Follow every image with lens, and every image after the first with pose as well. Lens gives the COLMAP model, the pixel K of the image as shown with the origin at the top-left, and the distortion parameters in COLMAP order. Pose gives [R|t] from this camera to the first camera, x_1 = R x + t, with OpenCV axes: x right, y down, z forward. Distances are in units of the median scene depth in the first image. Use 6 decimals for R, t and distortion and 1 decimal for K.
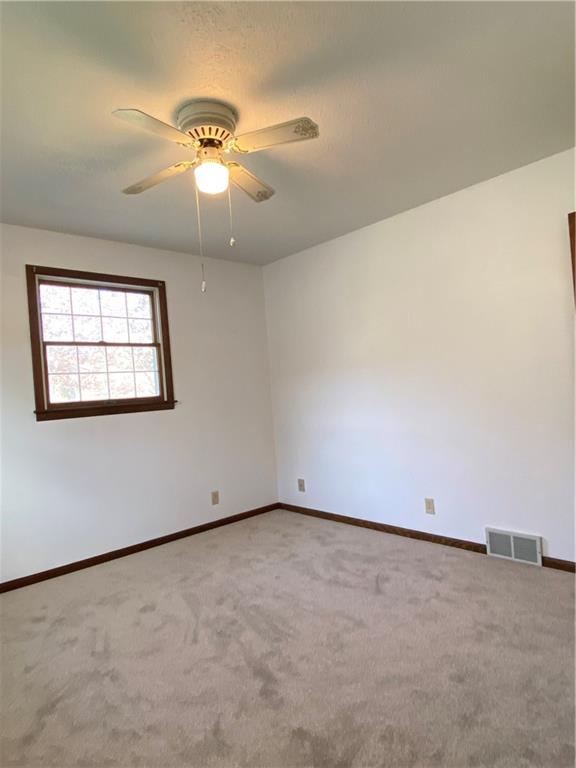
lens RADIAL K [[419.8, 0, 288.0], [0, 419.8, 381.7], [0, 0, 1]] dist [0.054102, -0.000674]
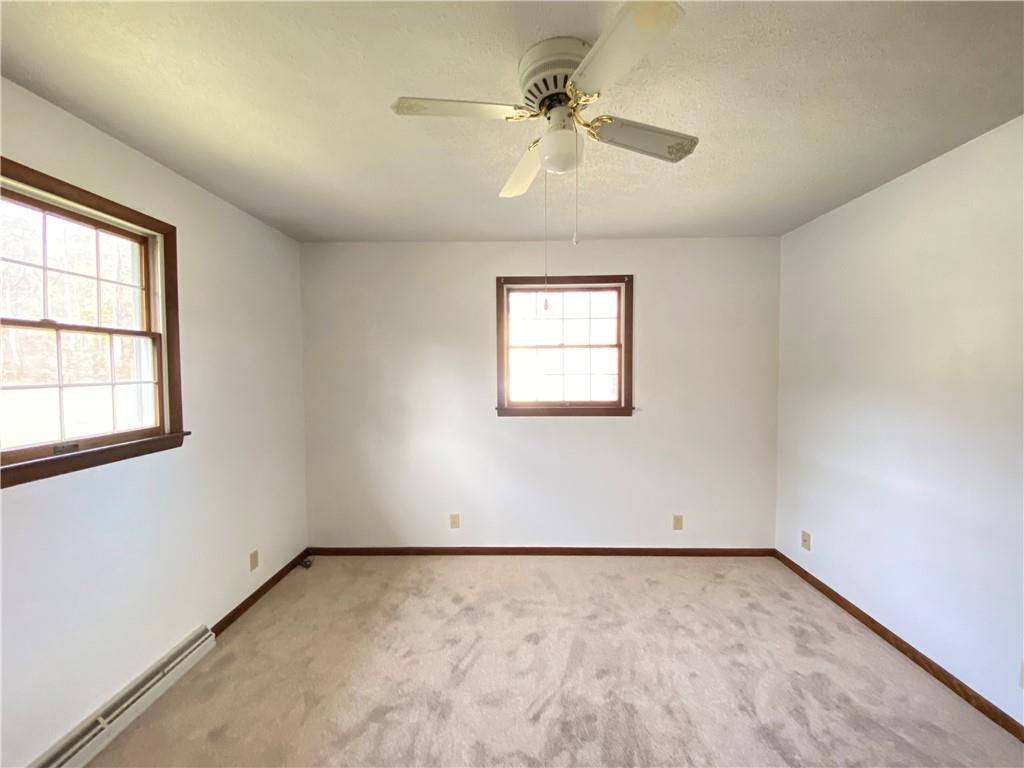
lens RADIAL K [[414.2, 0, 509.4], [0, 414.2, 379.5], [0, 0, 1]] dist [-0.001398, -0.001960]
pose [[0.748410, 0.091374, -0.656912, 0.144844], [-0.053222, 0.995544, 0.077842, -0.091965], [0.661097, -0.023296, 0.749938, 0.209477]]
